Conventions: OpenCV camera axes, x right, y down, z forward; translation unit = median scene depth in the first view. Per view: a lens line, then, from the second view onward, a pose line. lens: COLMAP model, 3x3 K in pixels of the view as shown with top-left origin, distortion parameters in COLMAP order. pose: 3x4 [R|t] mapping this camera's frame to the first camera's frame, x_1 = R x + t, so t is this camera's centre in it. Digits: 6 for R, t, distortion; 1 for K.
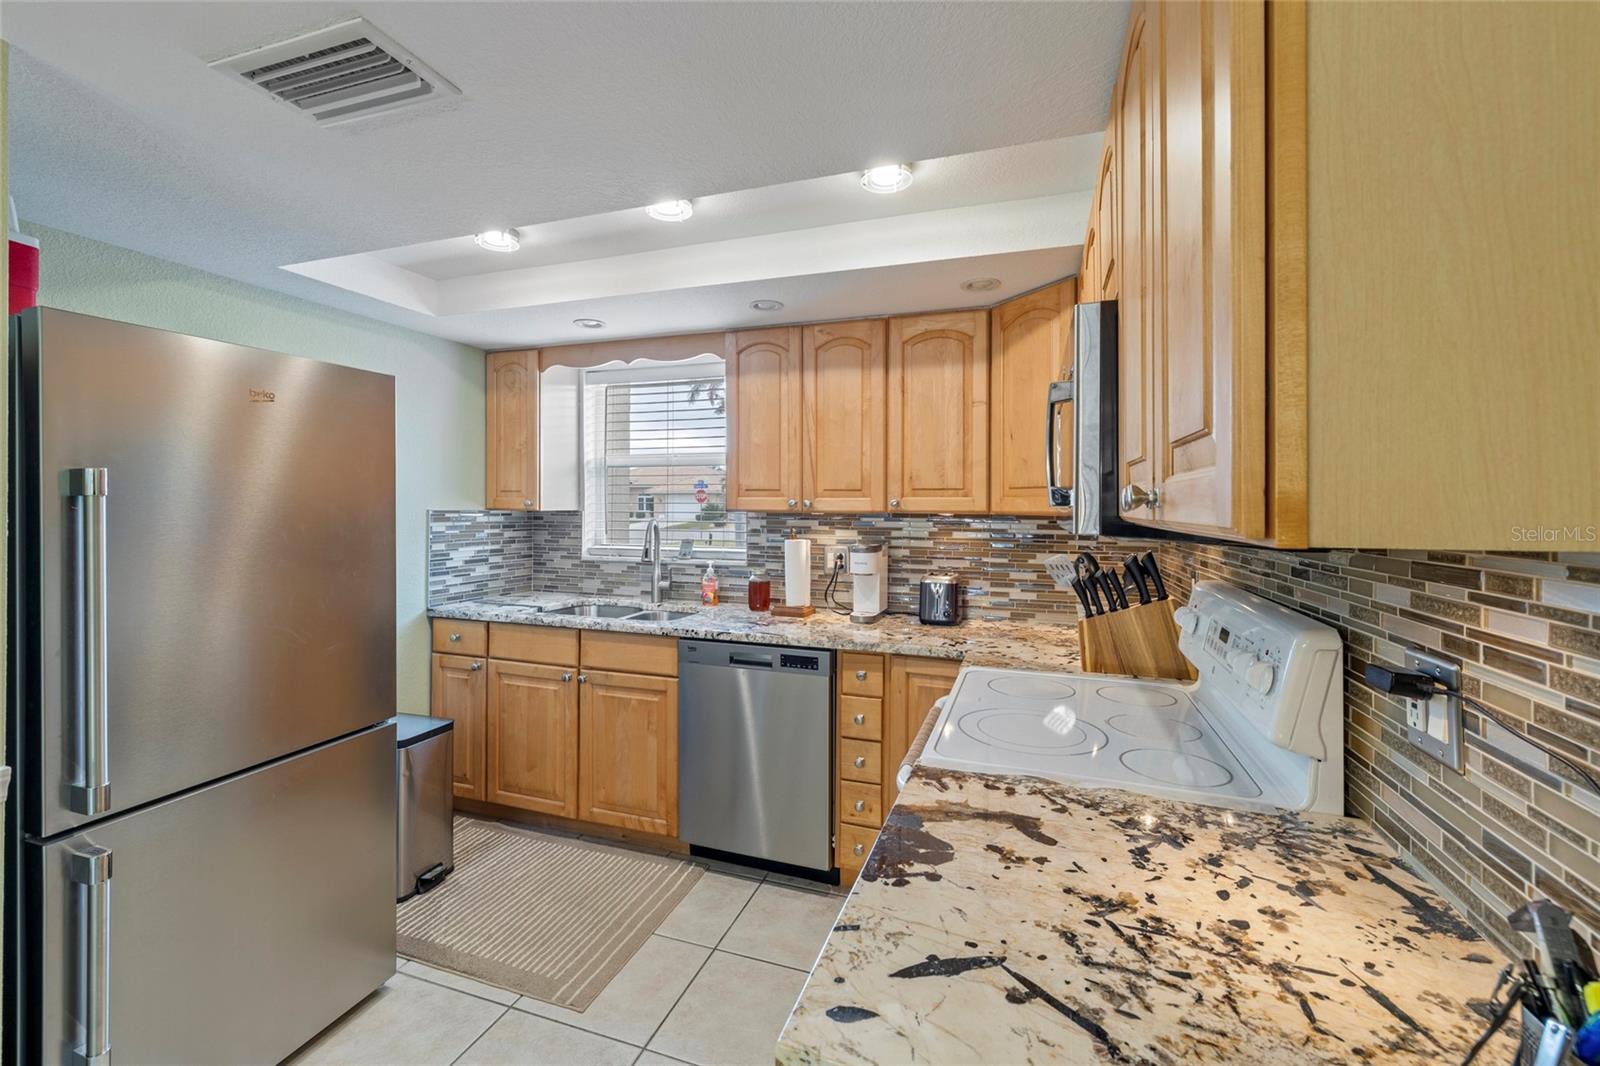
lens RADIAL K [[669.4, 0, 795.0], [0, 669.4, 497.5], [0, 0, 1]] dist [0.001718, -0.000319]
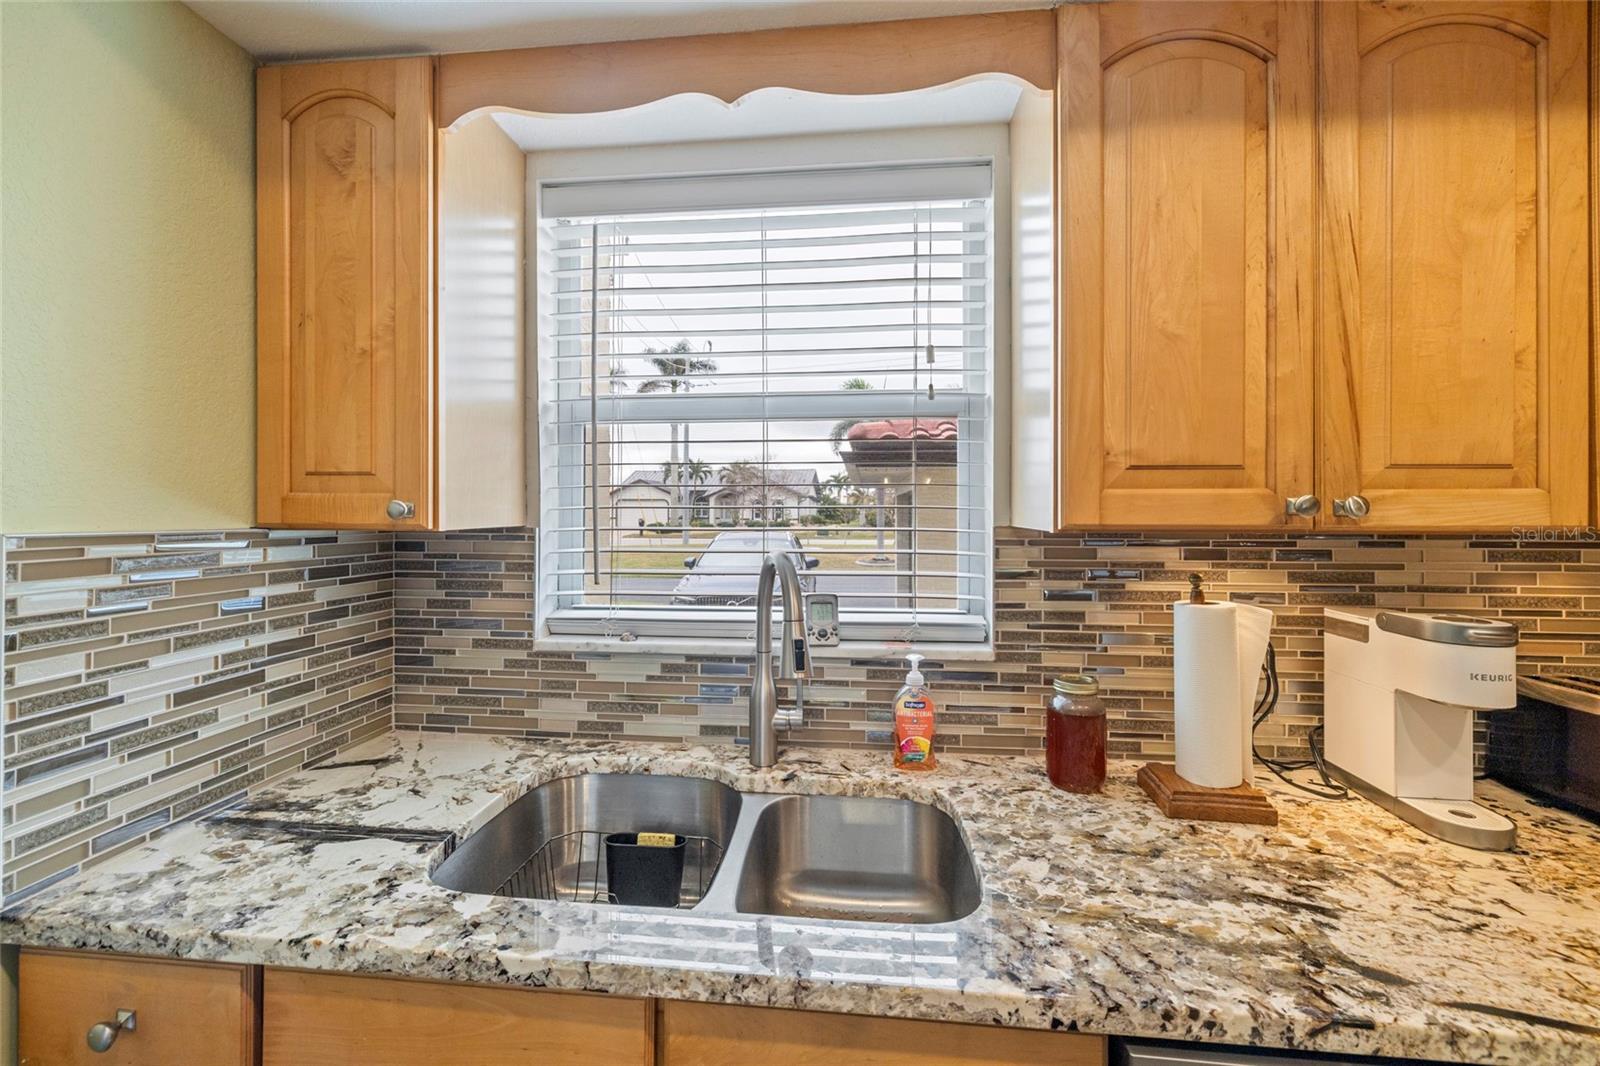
lens RADIAL K [[671.5, 0, 794.6], [0, 671.5, 503.3], [0, 0, 1]] dist [0.000087, -0.000146]
pose [[0.973567, -0.001425, 0.228399, -0.326480], [0.001445, 0.999999, 0.000081, 0.006913], [-0.228399, 0.000251, 0.973568, 0.724668]]
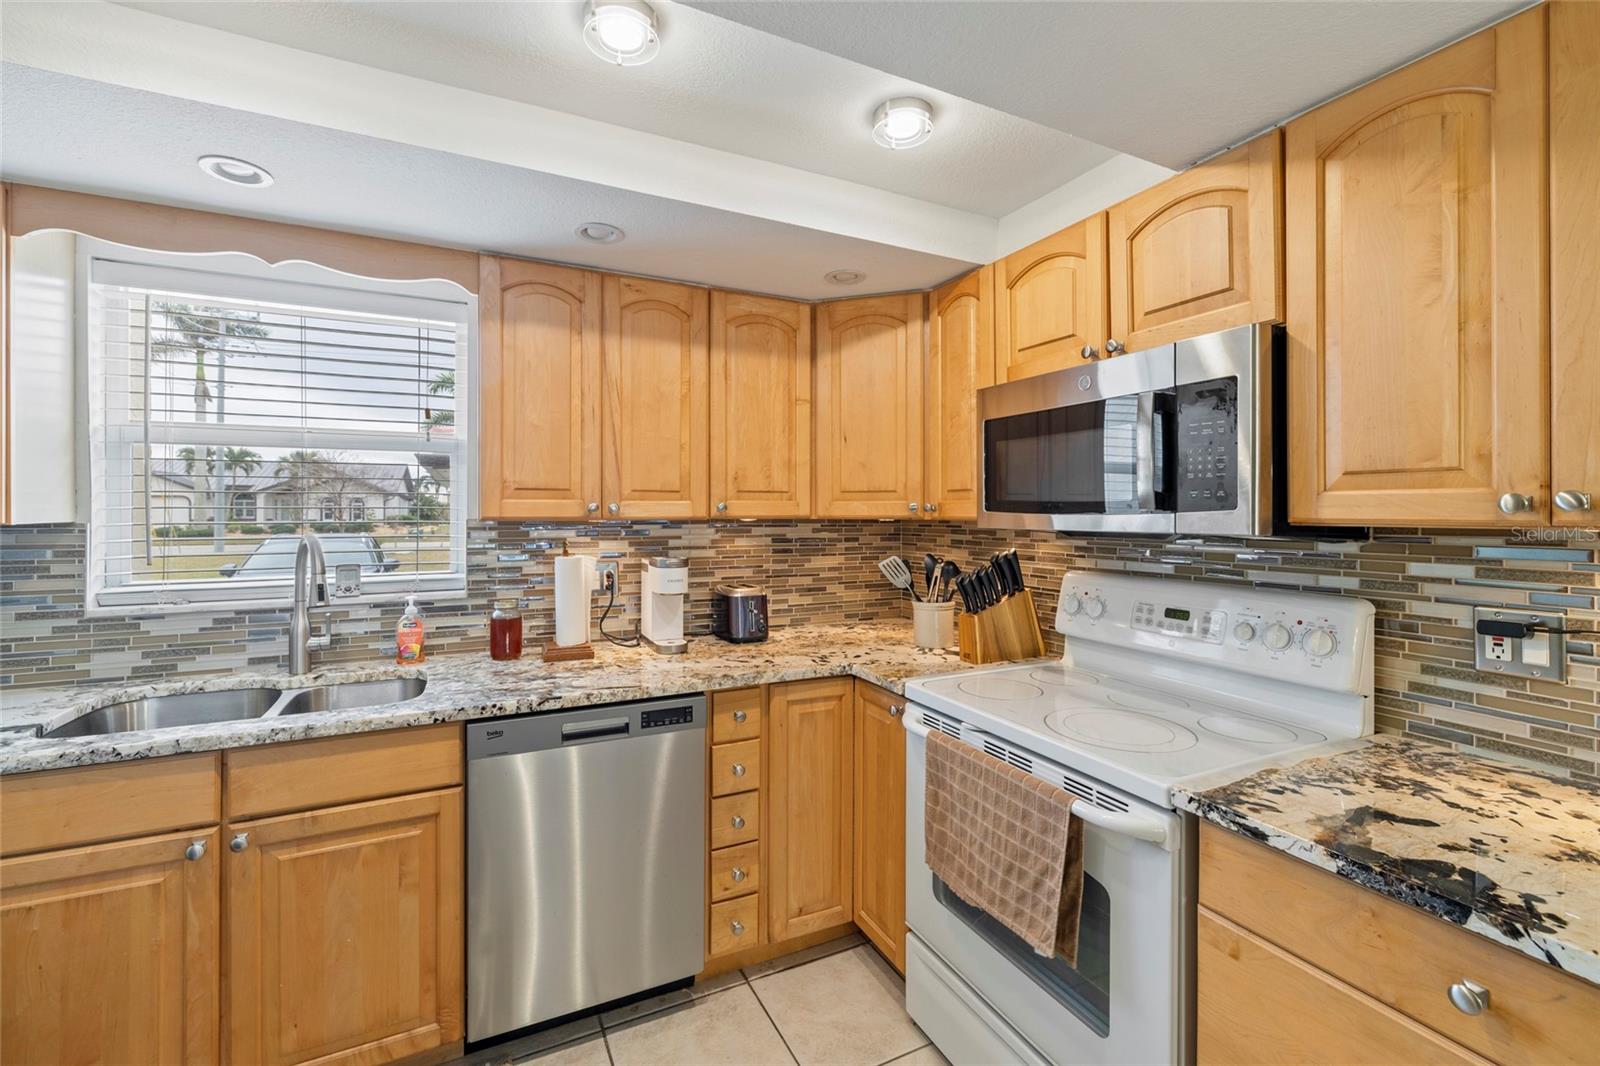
lens RADIAL K [[659.0, 0, 776.2], [0, 659.0, 507.3], [0, 0, 1]] dist [-0.001100, -0.000181]
pose [[0.716014, -0.001207, 0.698085, -0.367856], [-0.003900, 0.999976, 0.005729, 0.003094], [-0.698075, -0.006825, 0.715992, 0.328766]]
